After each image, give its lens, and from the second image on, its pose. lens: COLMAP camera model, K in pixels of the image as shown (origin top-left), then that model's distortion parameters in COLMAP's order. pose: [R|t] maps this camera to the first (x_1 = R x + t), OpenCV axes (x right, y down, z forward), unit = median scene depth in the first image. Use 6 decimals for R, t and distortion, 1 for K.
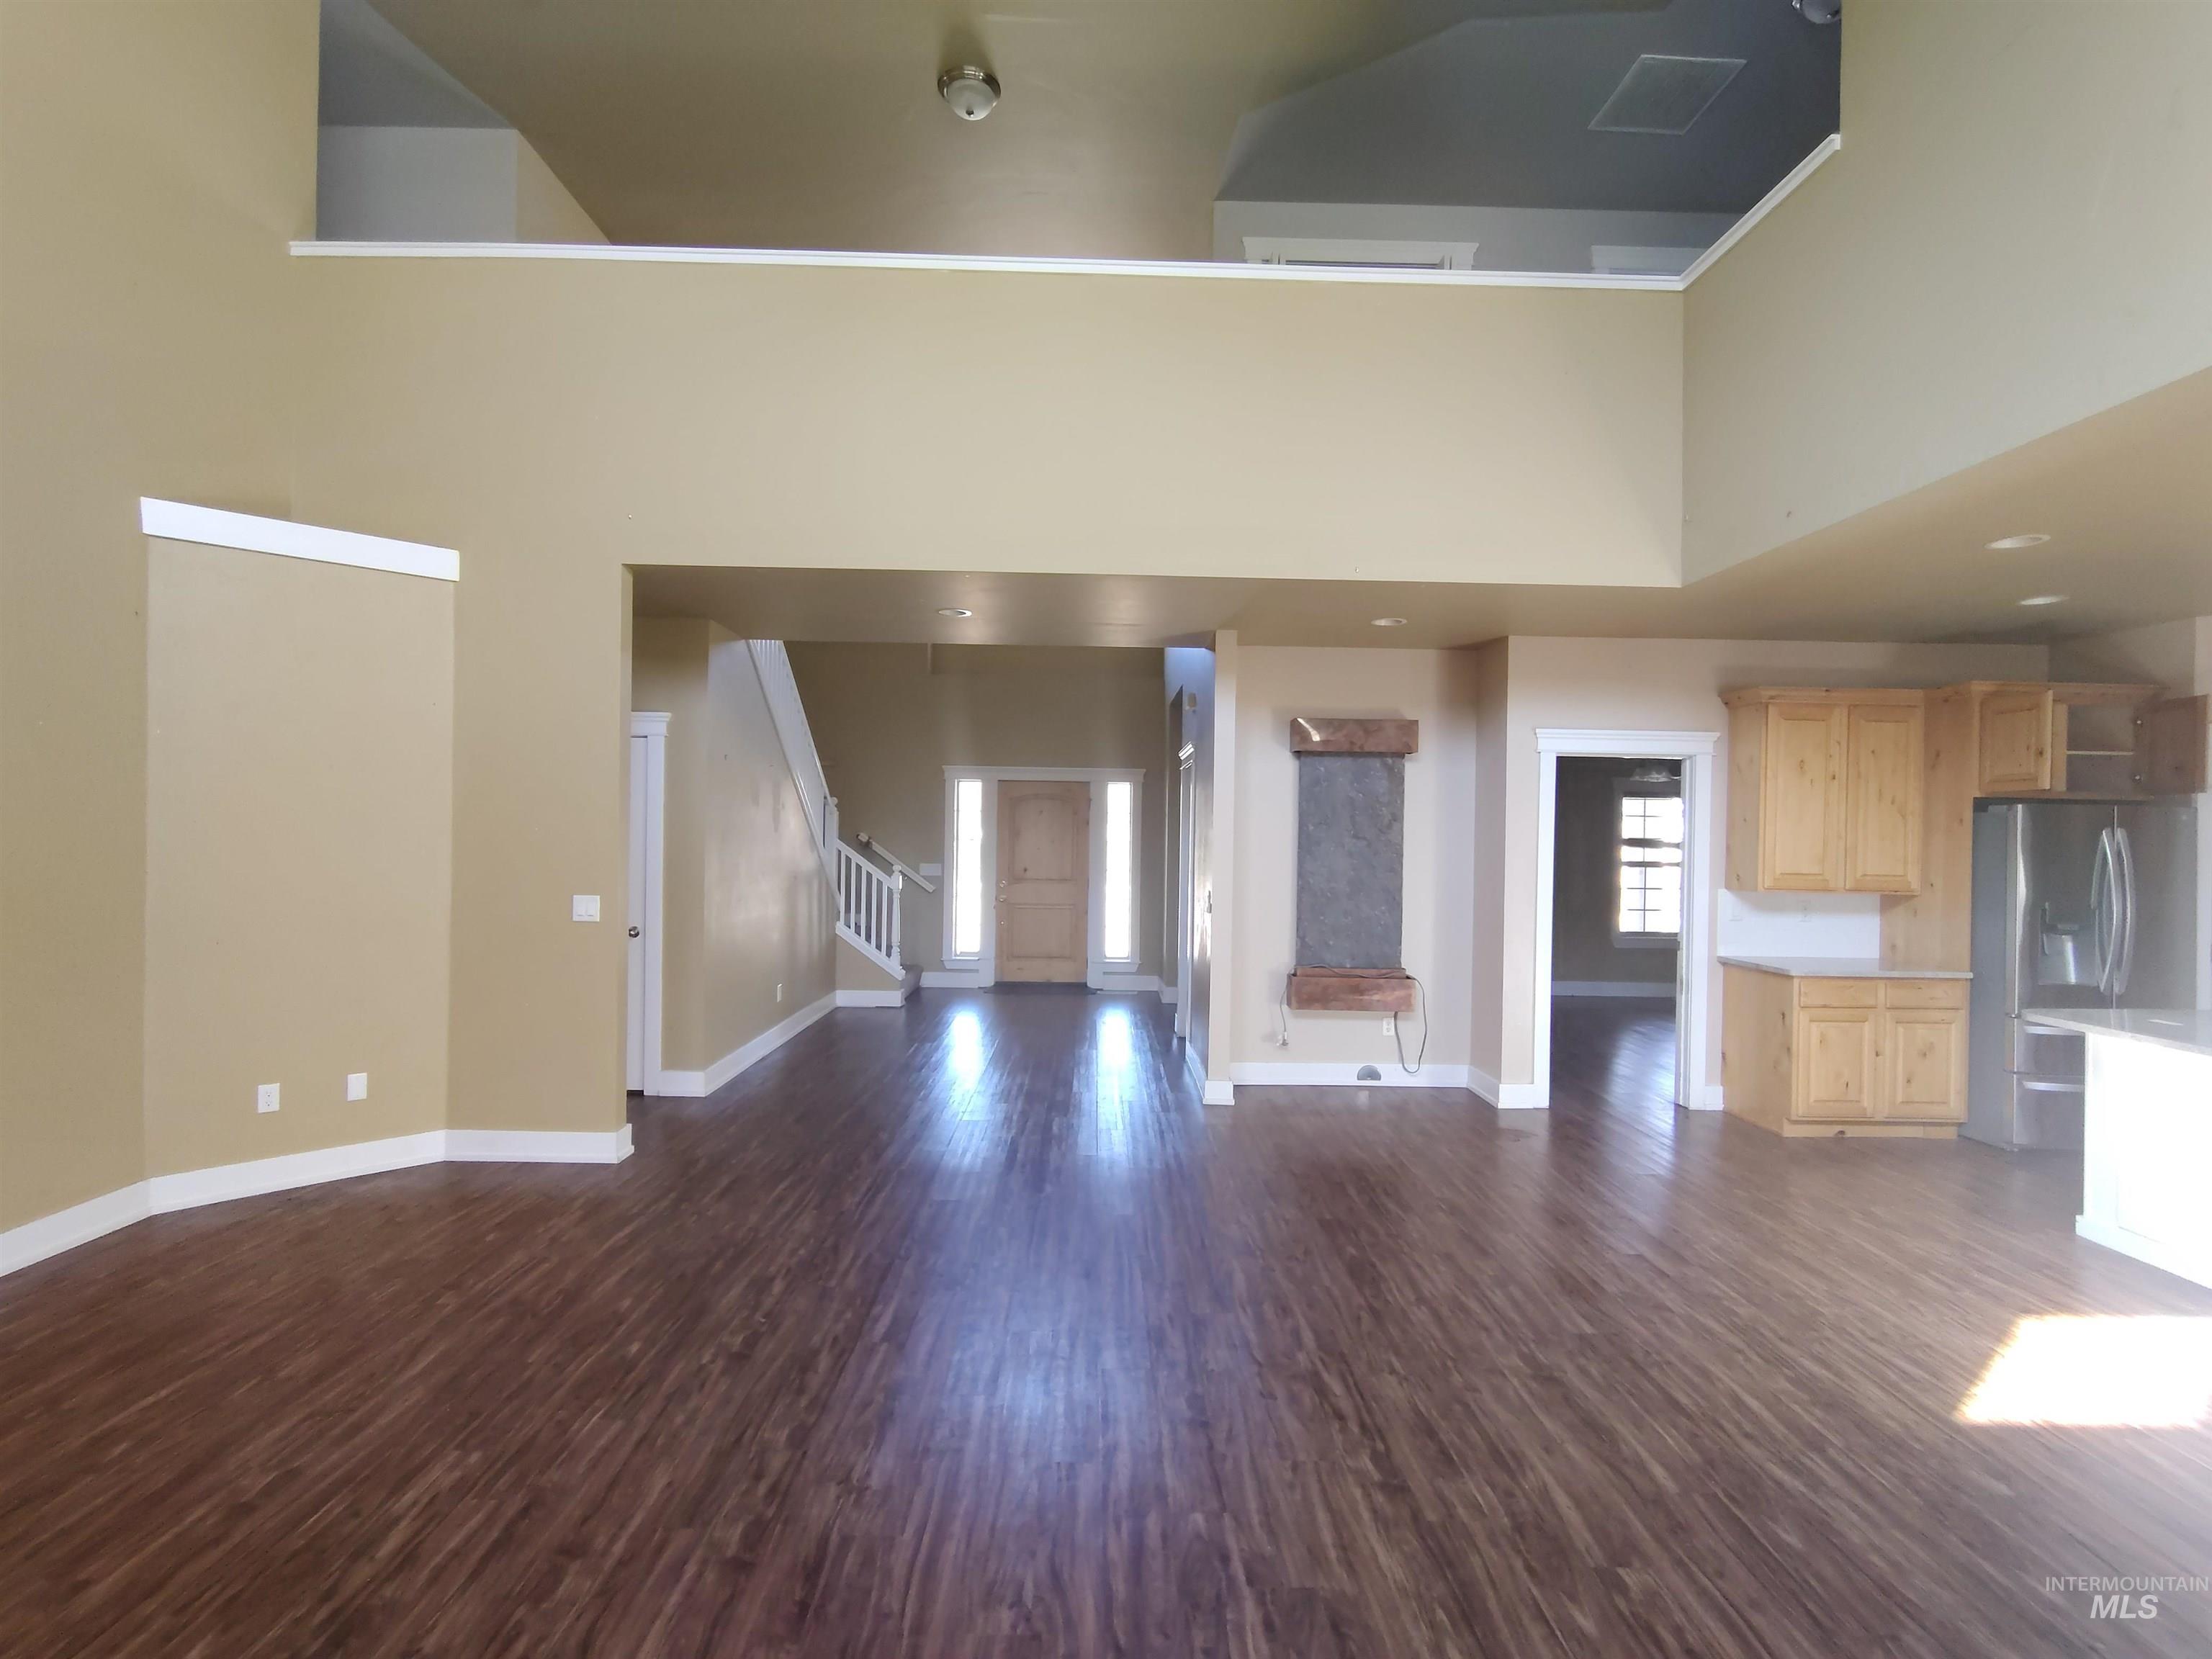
lens RADIAL K [[1034.5, 0, 1102.2], [0, 1034.5, 841.8], [0, 0, 1]] dist [-0.010712, 0.006180]
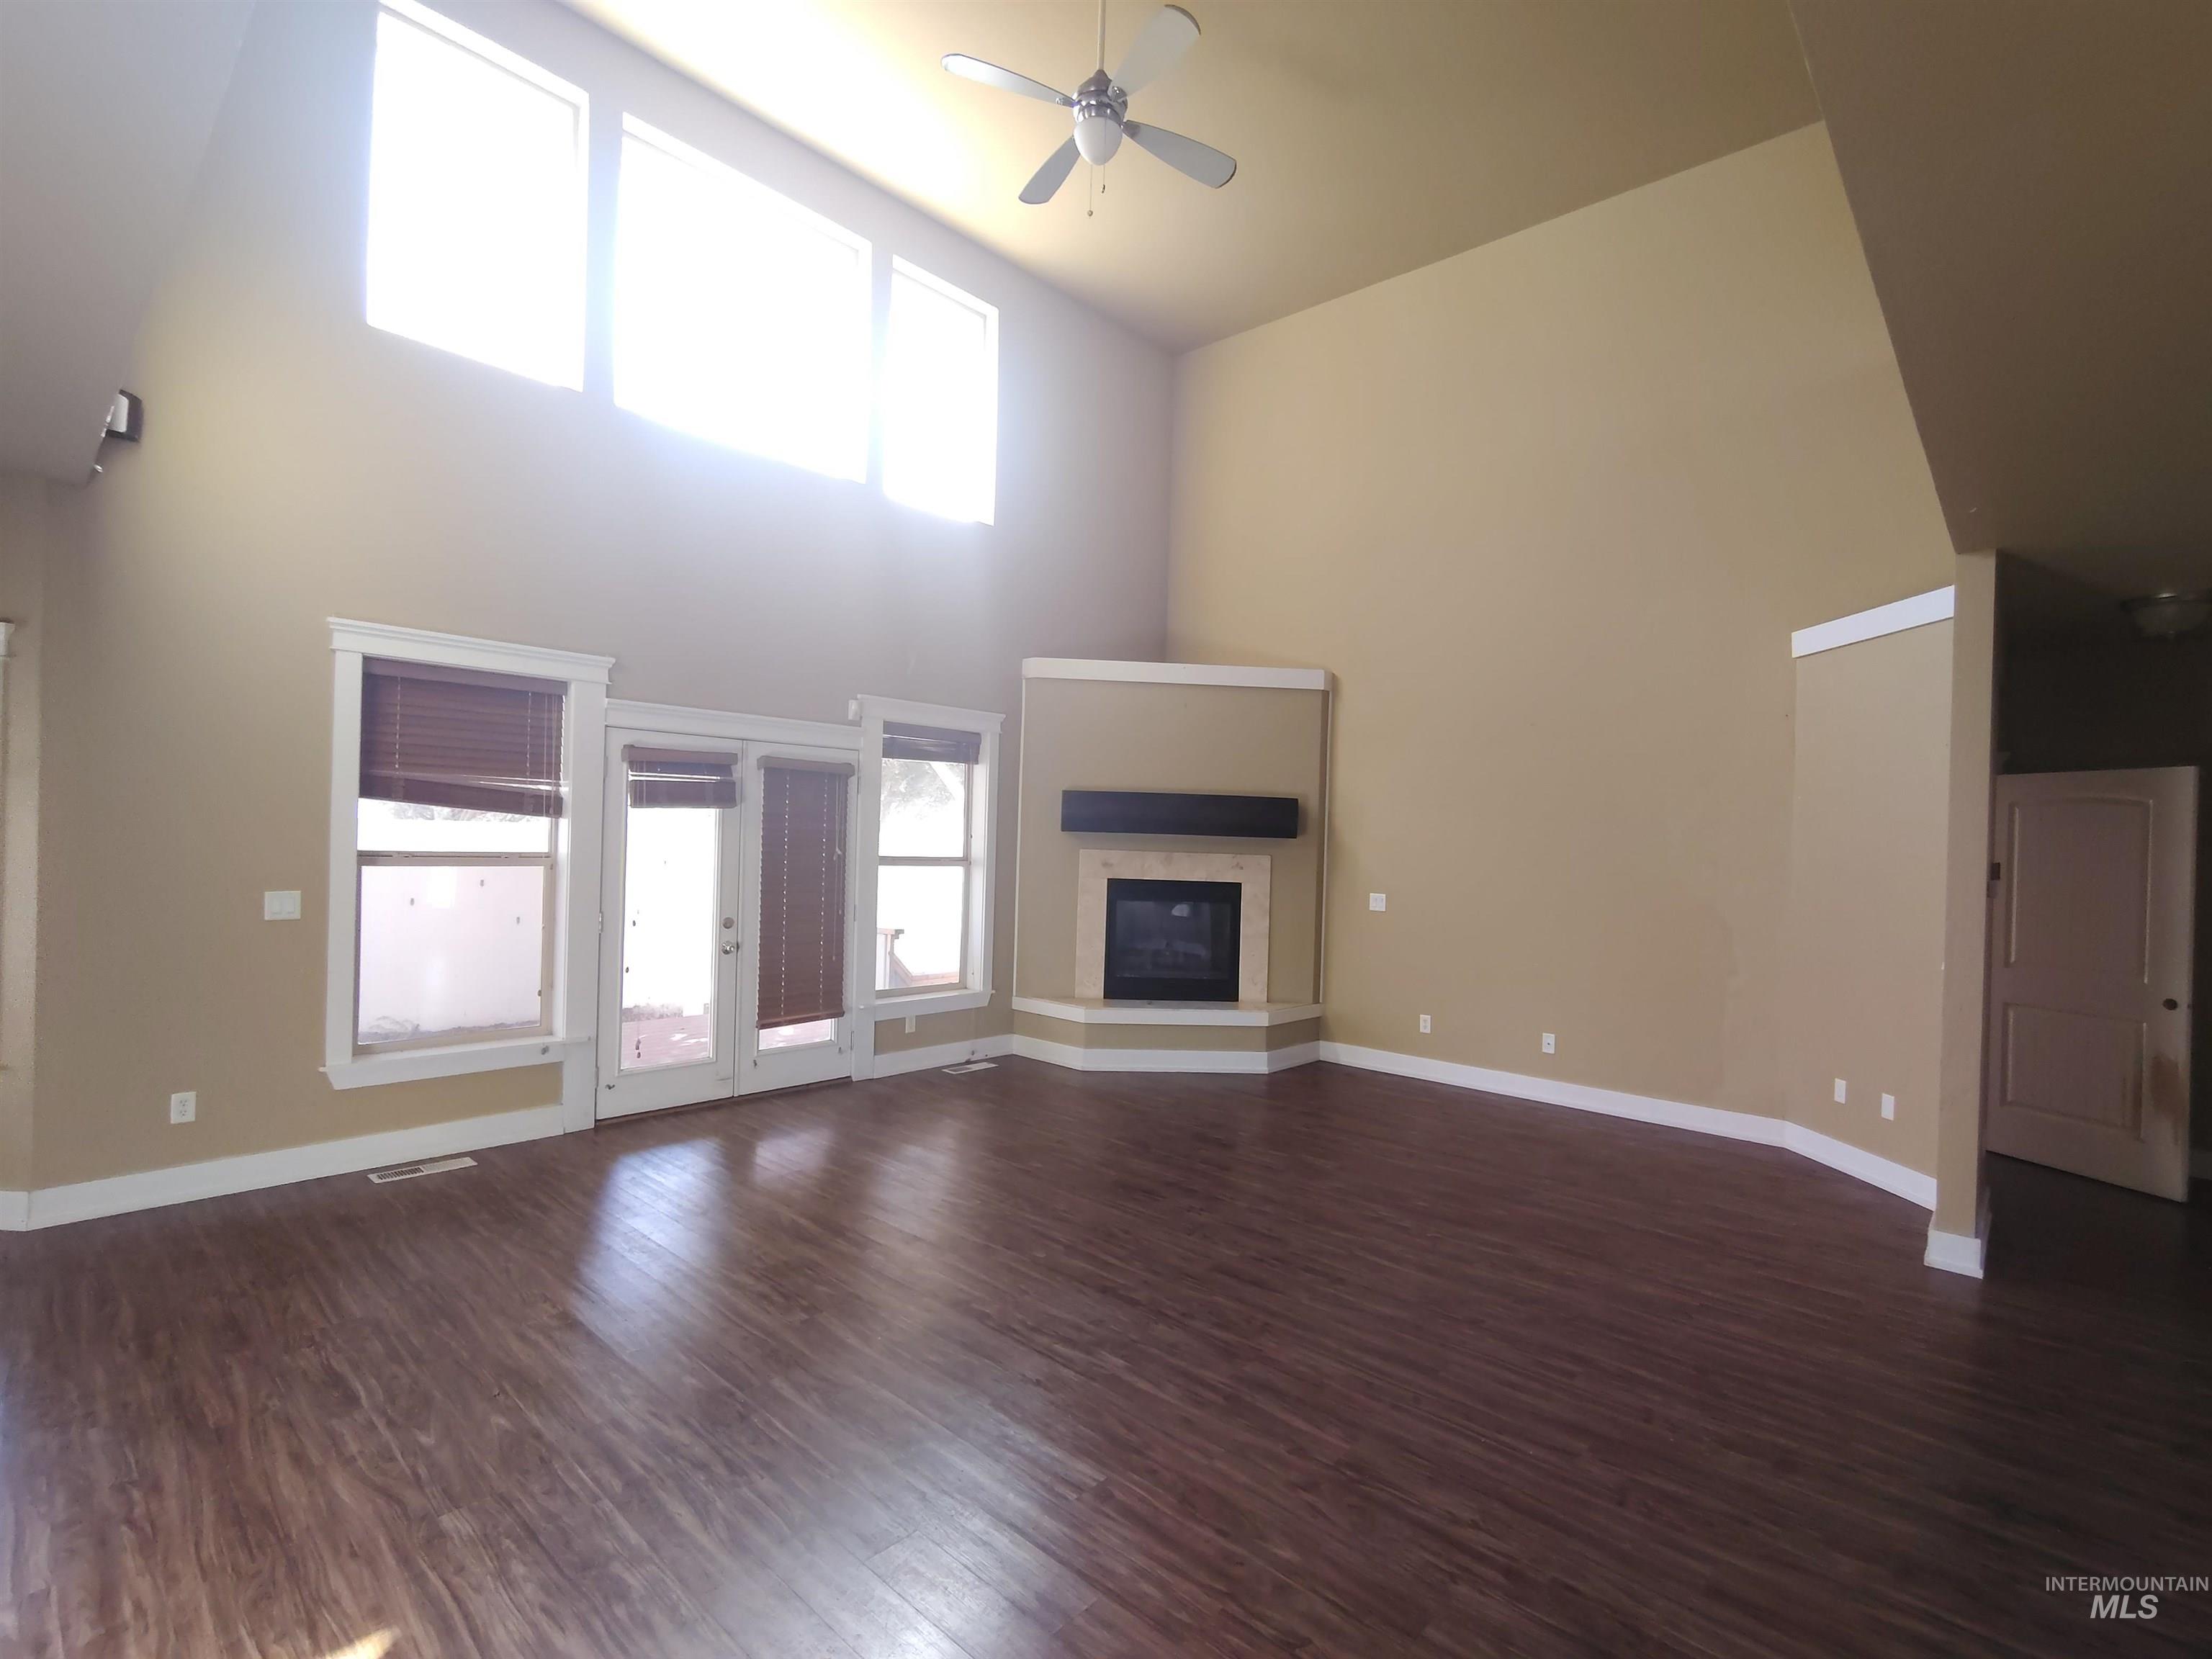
lens RADIAL K [[1034.5, 0, 1102.2], [0, 1034.5, 841.8], [0, 0, 1]] dist [-0.010712, 0.006180]
pose [[-0.684629, -0.035027, -0.728049, 0.923201], [-0.046495, 0.998909, -0.004337, 0.001360], [0.727407, 0.030881, -0.685511, 1.614399]]
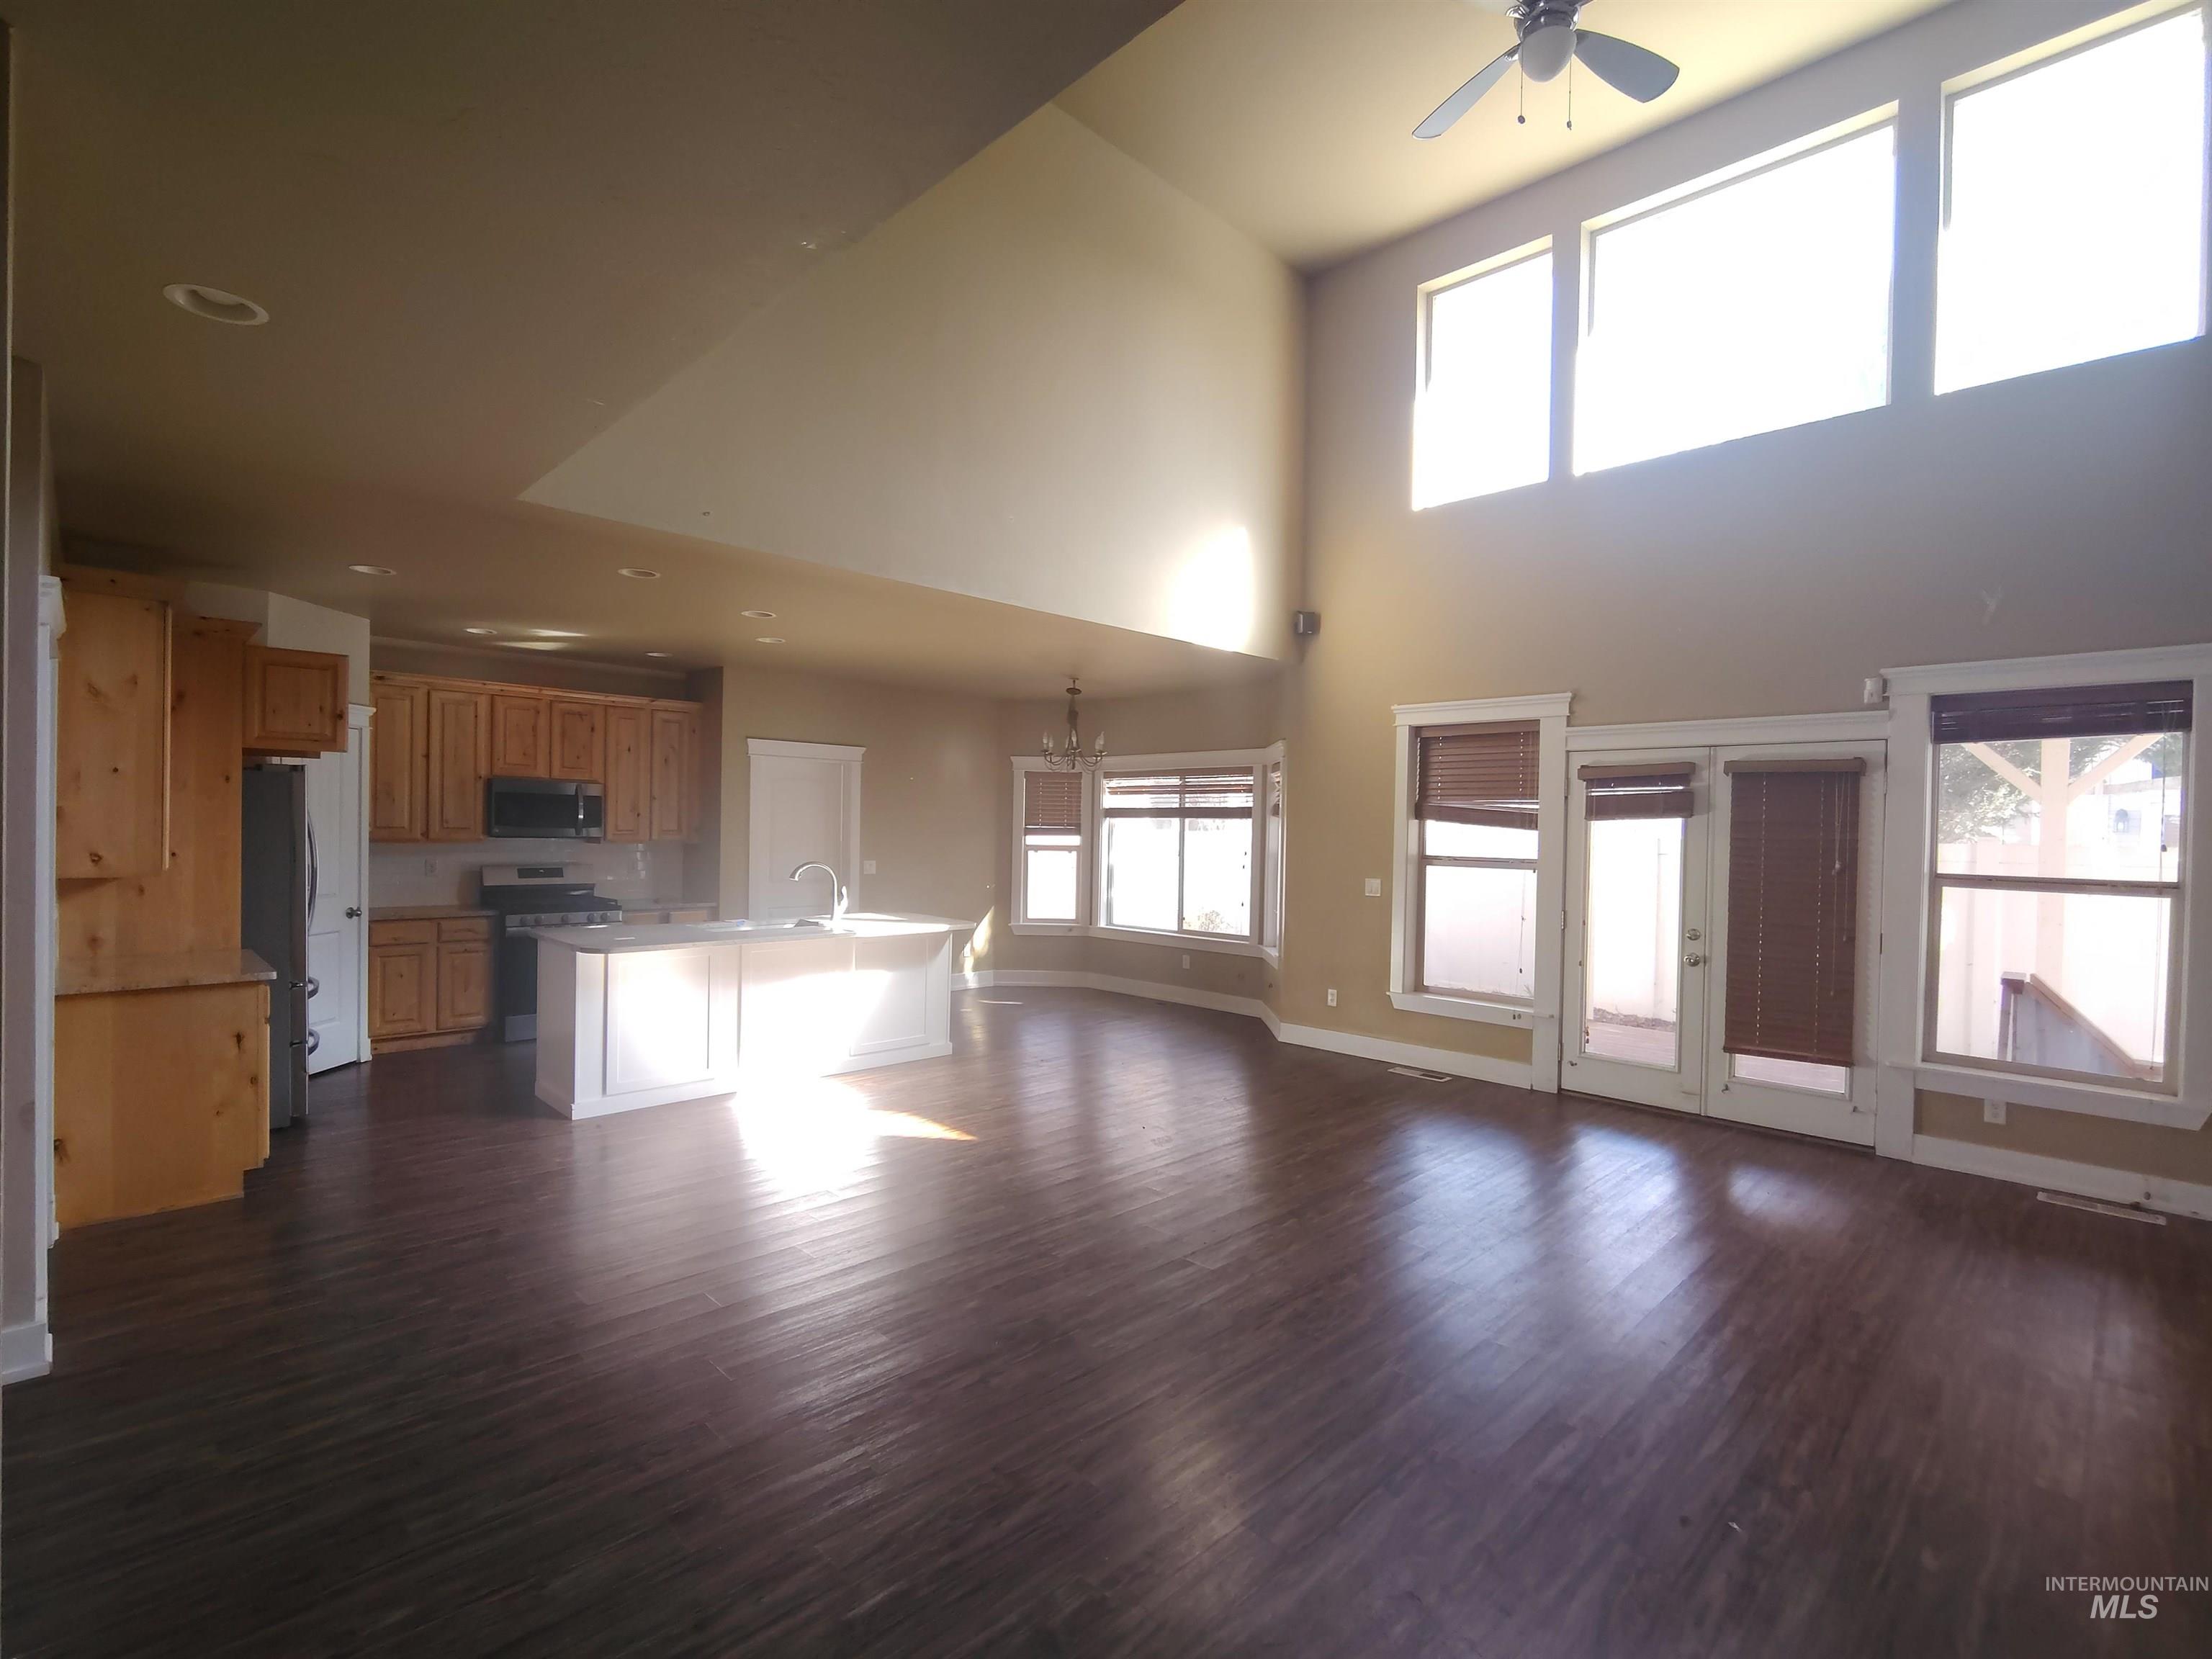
lens RADIAL K [[1034.5, 0, 1102.2], [0, 1034.5, 841.8], [0, 0, 1]] dist [-0.010712, 0.006180]
pose [[-0.691712, -0.039641, 0.721085, -0.537423], [-0.025359, 0.999210, 0.030604, -0.022066], [-0.721728, 0.002883, -0.692171, 1.864972]]
